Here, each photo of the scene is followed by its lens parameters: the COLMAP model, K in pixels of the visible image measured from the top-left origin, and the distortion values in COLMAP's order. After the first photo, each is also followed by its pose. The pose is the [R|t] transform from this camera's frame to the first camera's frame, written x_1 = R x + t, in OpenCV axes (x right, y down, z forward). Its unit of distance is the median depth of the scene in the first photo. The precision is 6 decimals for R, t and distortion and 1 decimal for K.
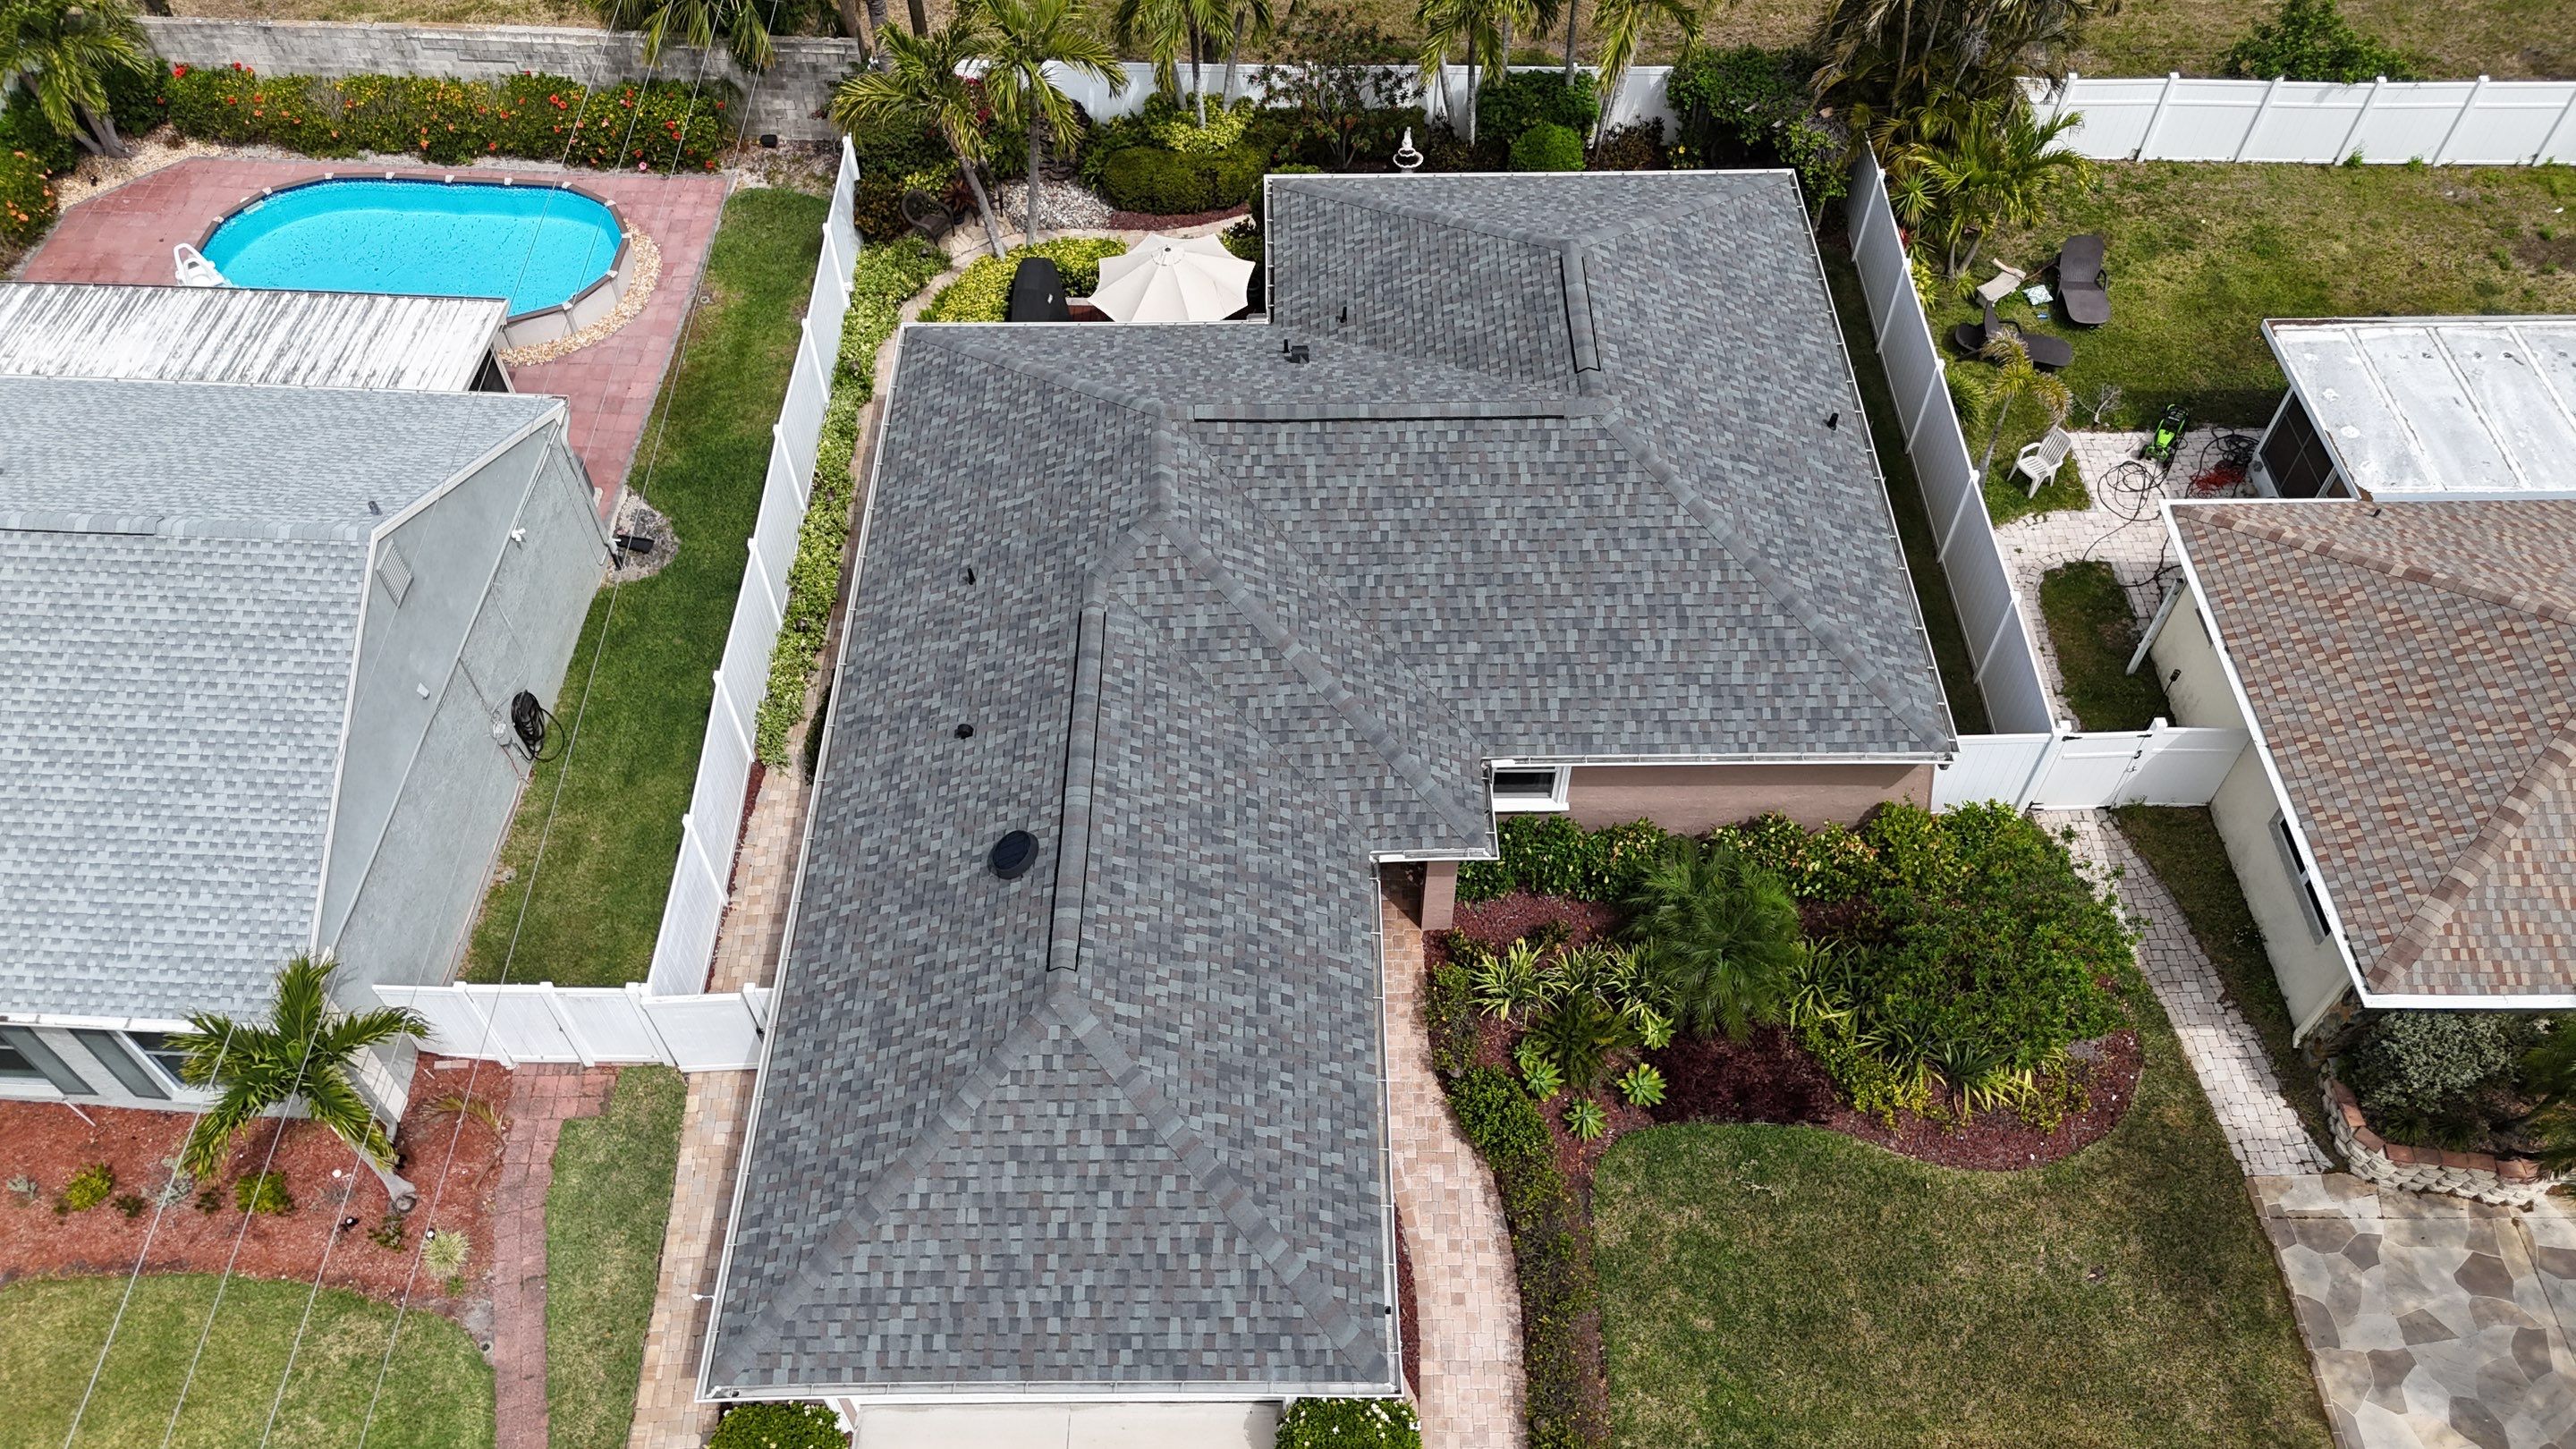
lens RADIAL K [[1893.0, 0, 1290.4], [0, 1893.0, 718.7], [0, 0, 1]] dist [0.072756, -0.063095]
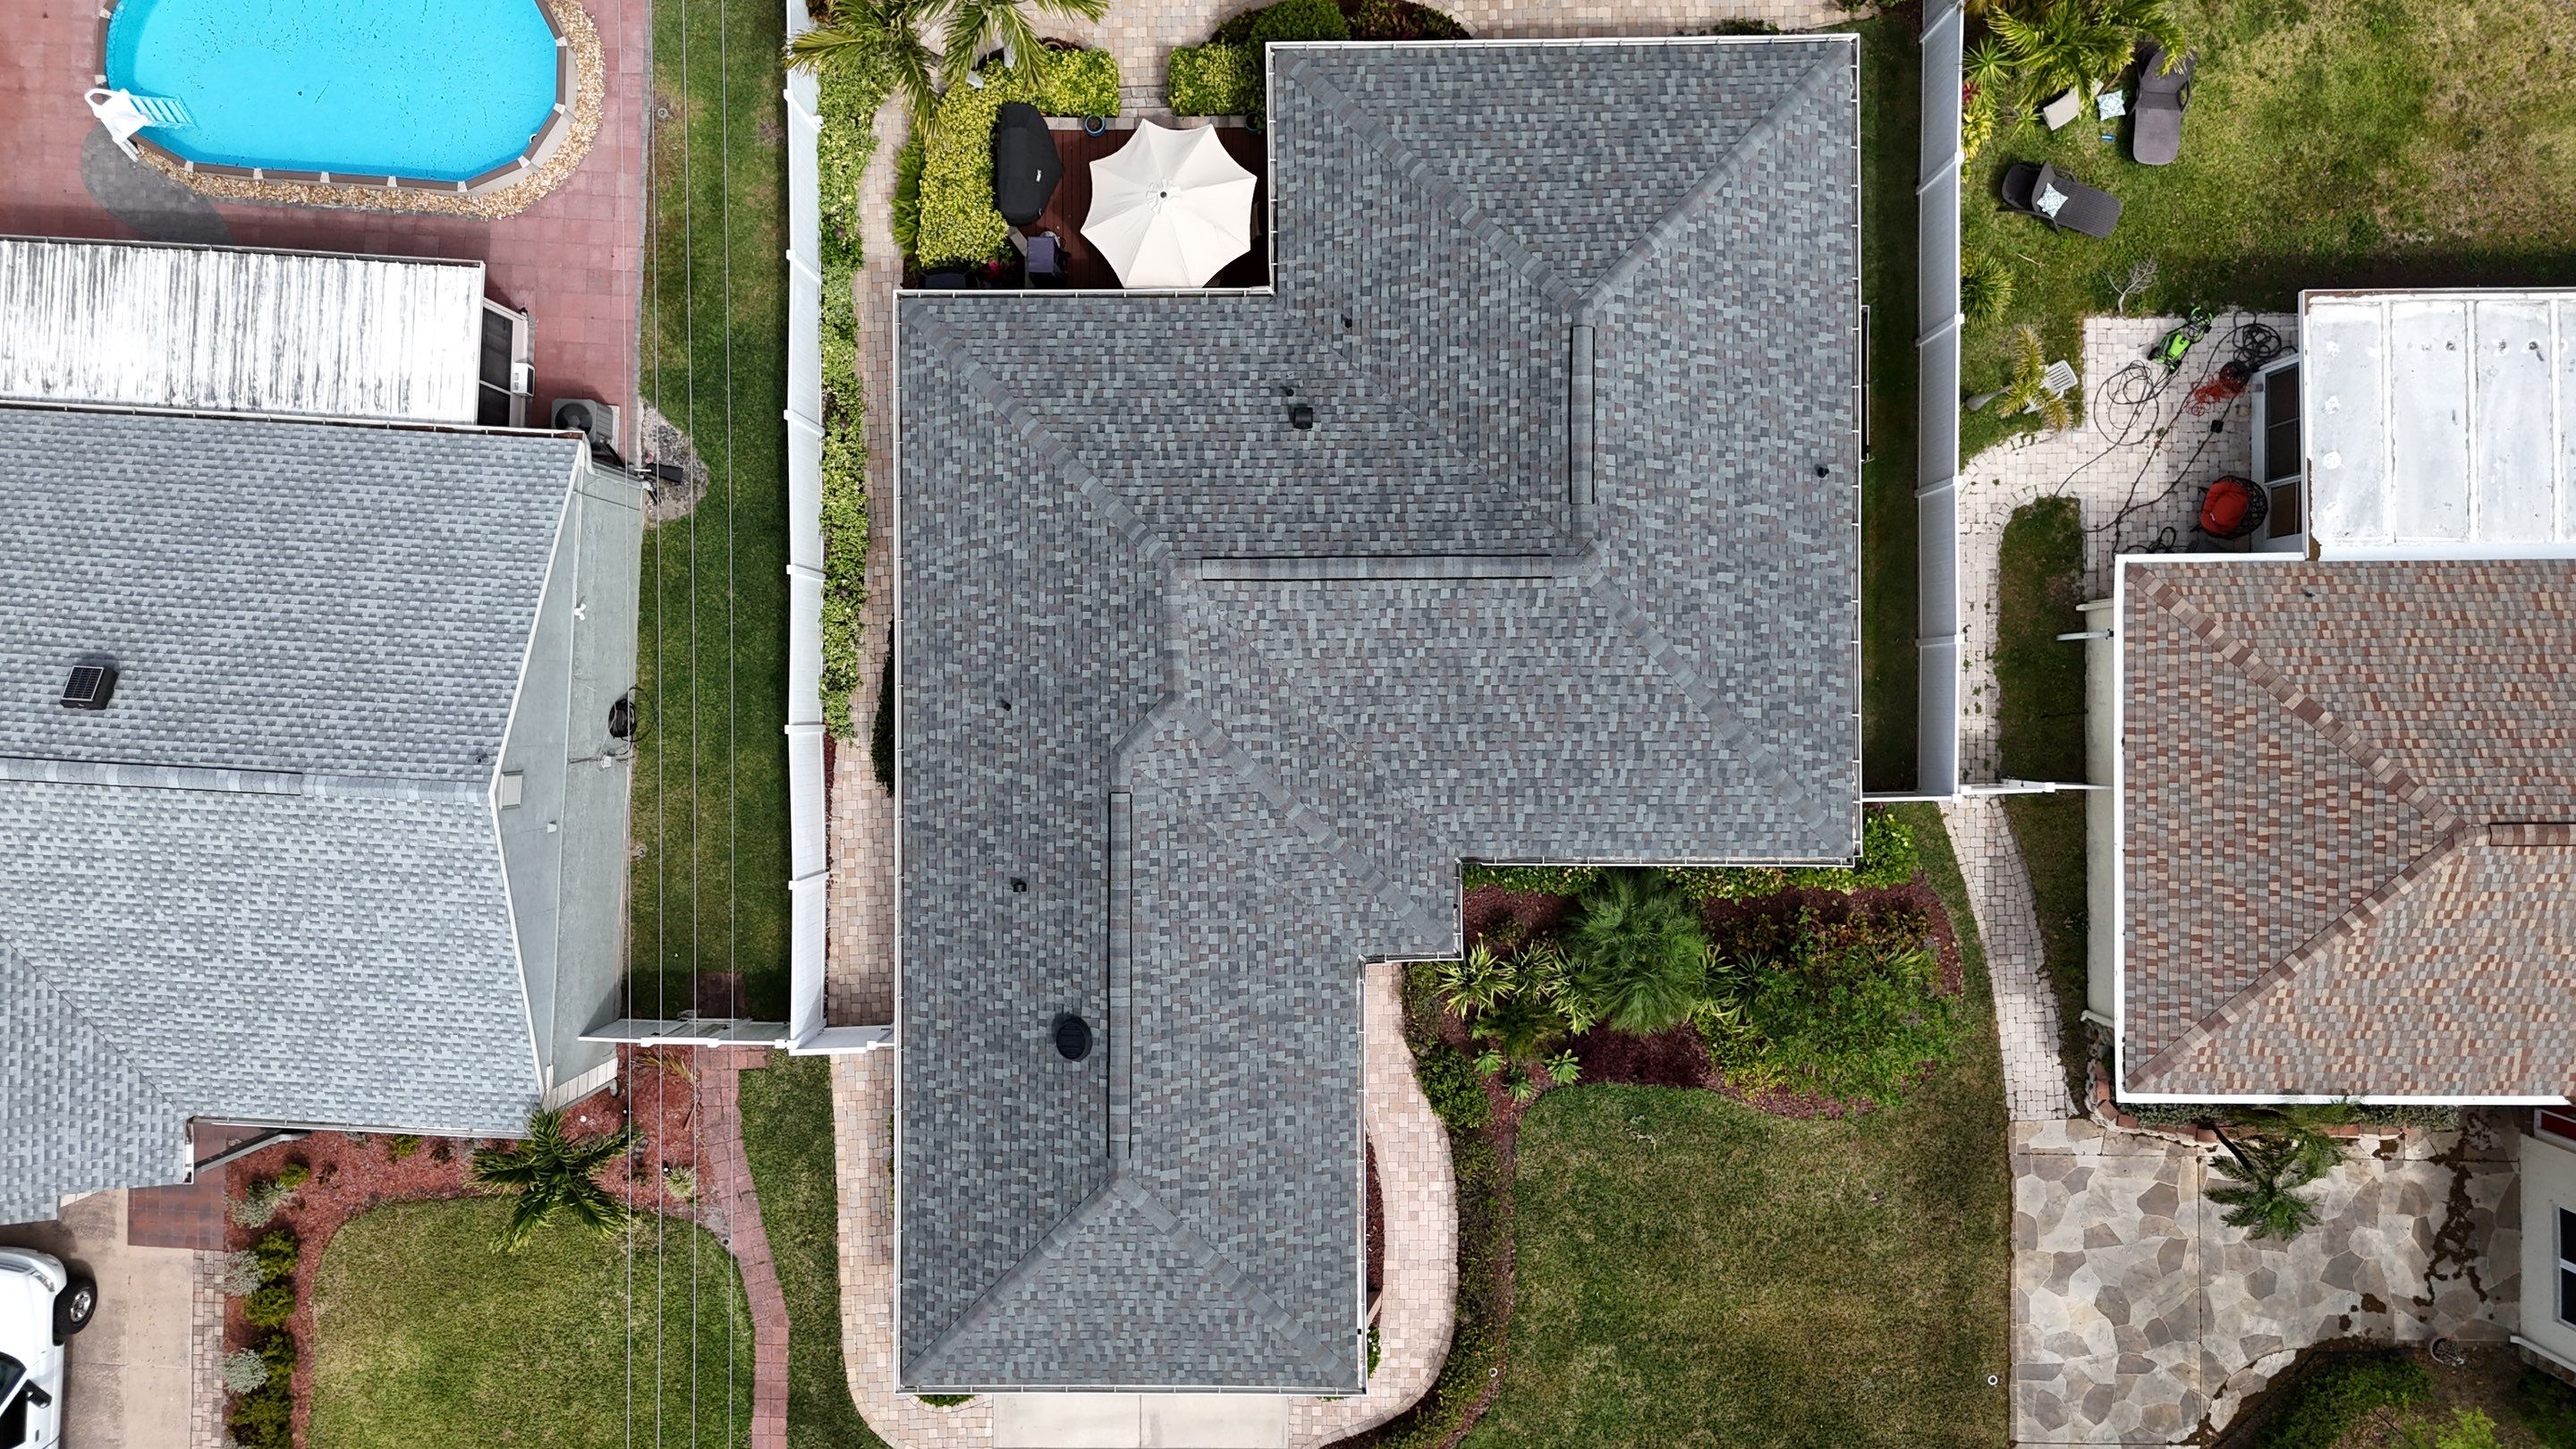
lens RADIAL K [[1893.0, 0, 1290.2], [0, 1893.0, 716.2], [0, 0, 1]] dist [0.072756, -0.063095]
pose [[0.999968, 0.002417, -0.007638, 0.007124], [0.002889, 0.780438, 0.625226, -0.793319], [0.007472, -0.625228, 0.780406, 0.133395]]
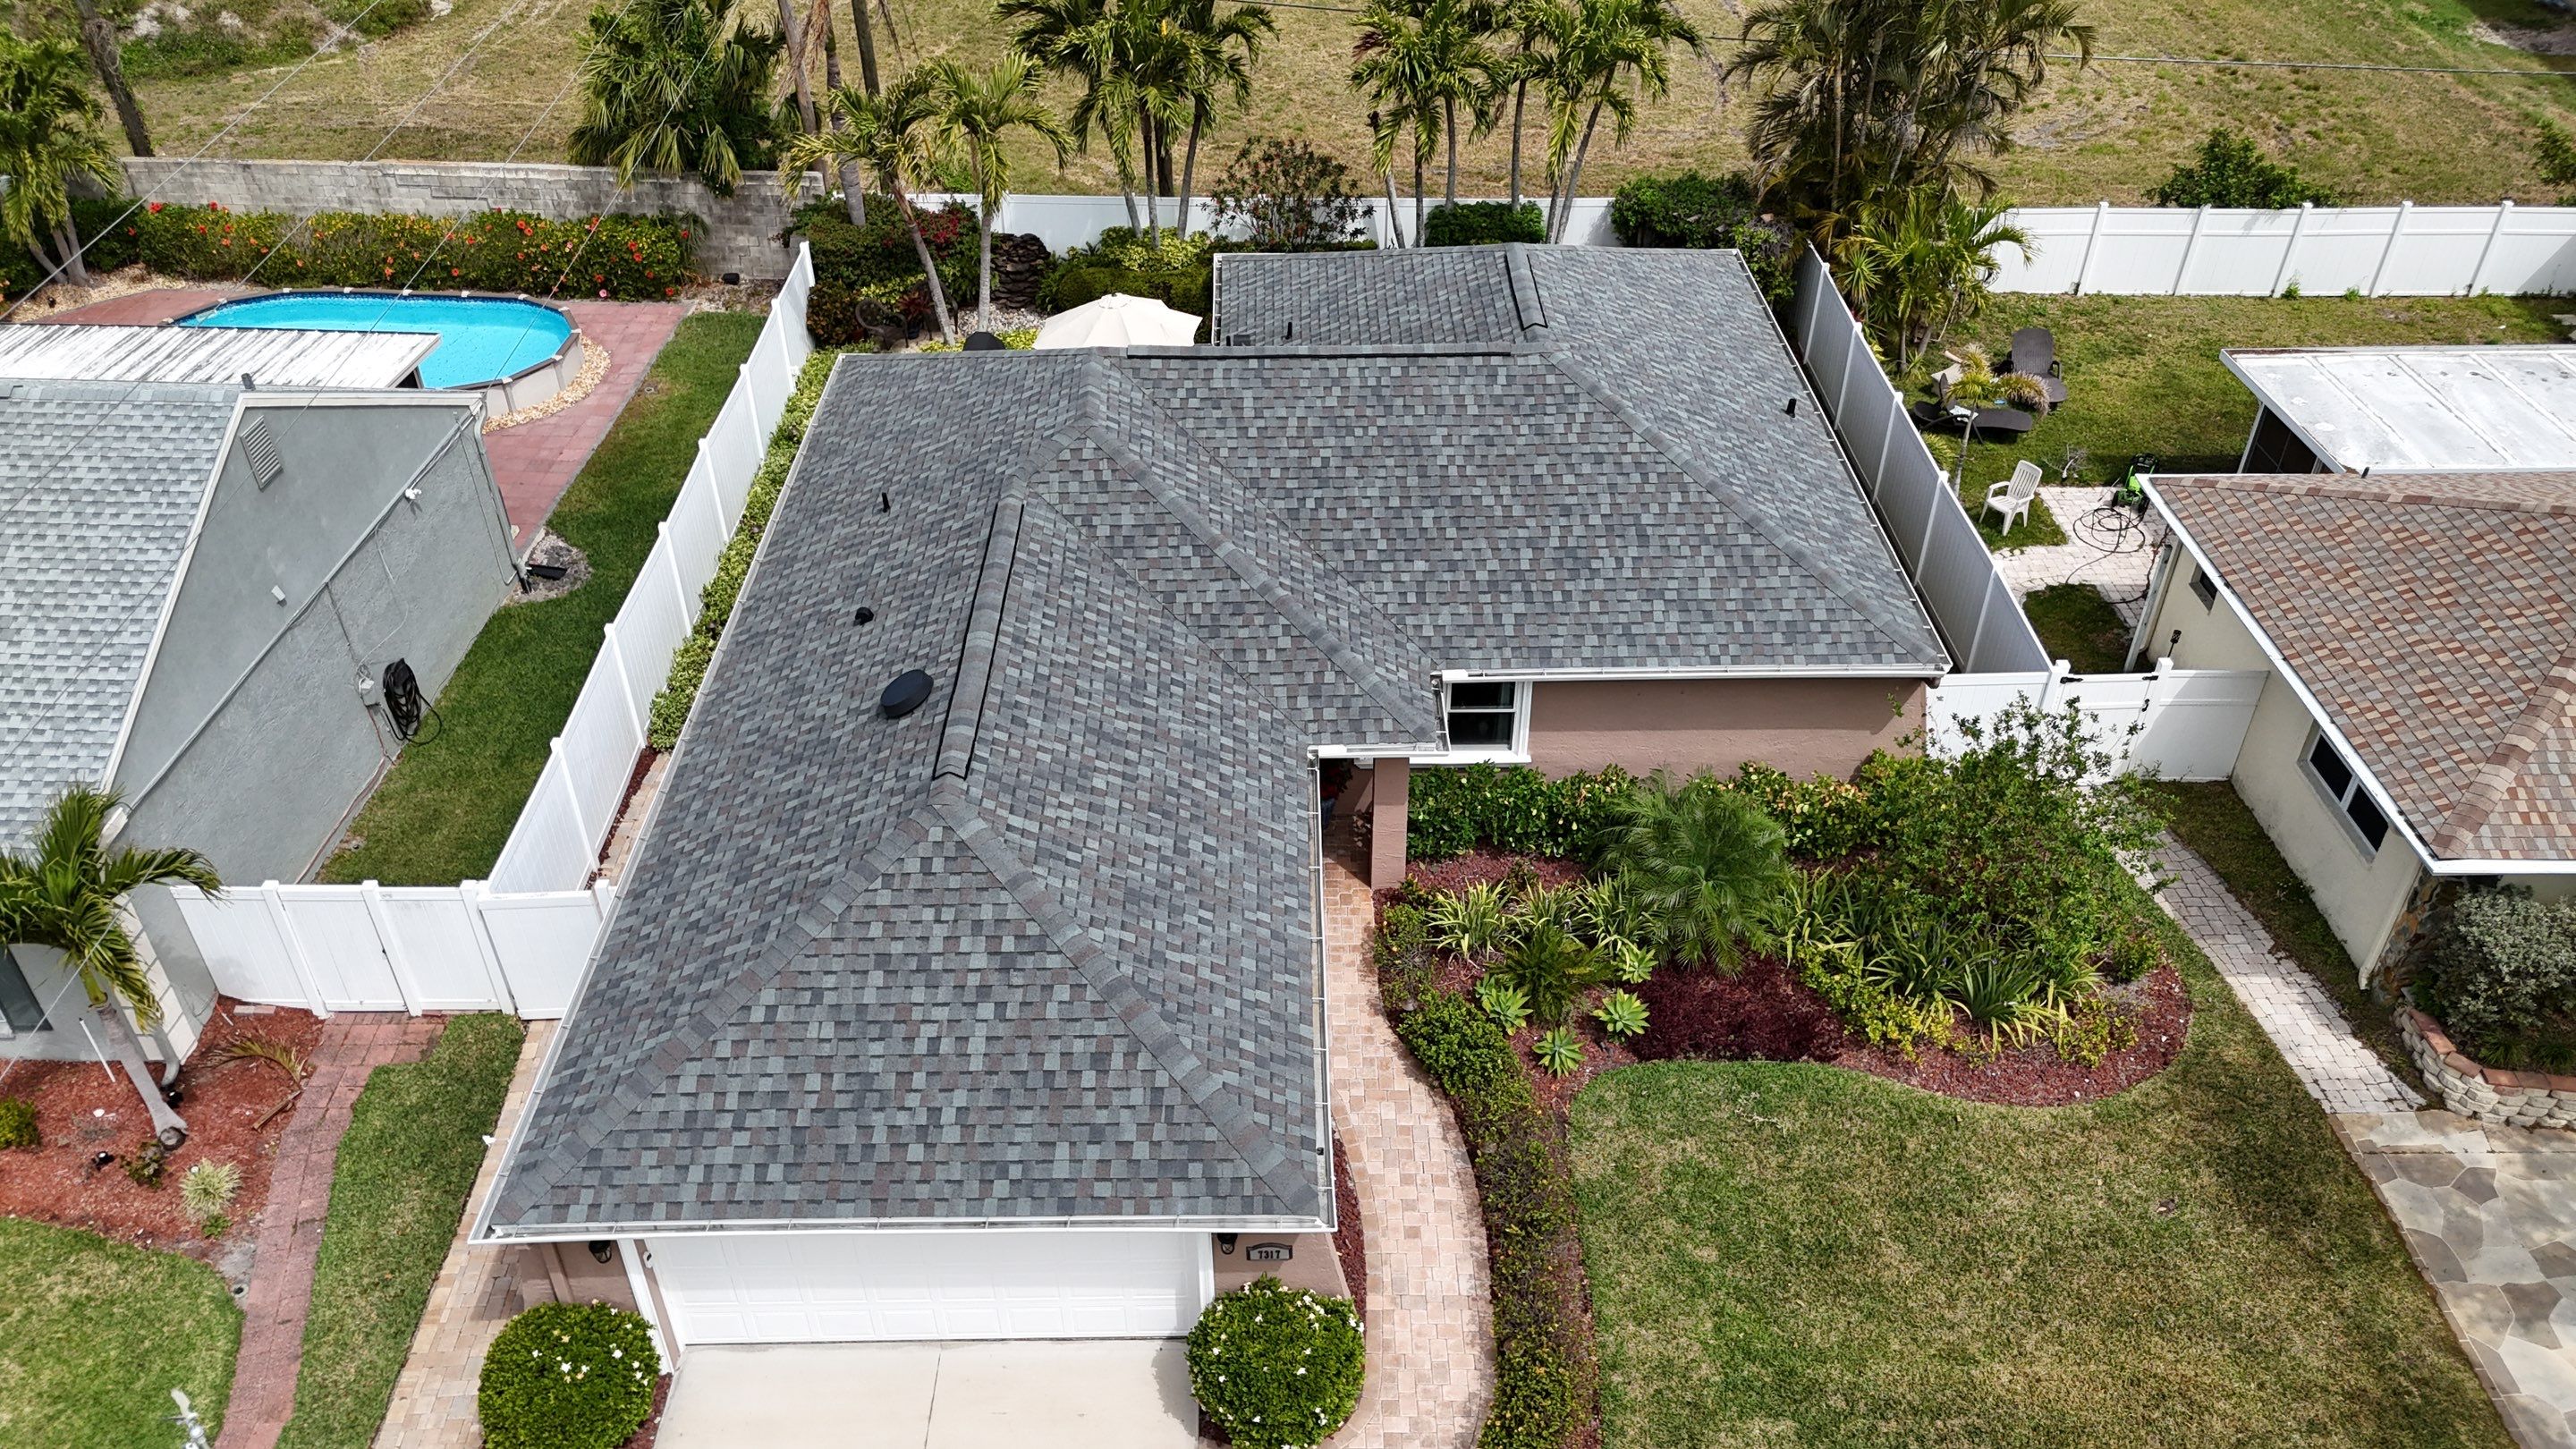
lens RADIAL K [[1893.0, 0, 1290.7], [0, 1893.0, 722.5], [0, 0, 1]] dist [0.072756, -0.063095]
pose [[0.999986, -0.001369, 0.005067, 0.028318], [0.002637, 0.965729, -0.259538, 0.284563], [-0.004538, 0.259548, 0.965720, 0.121950]]
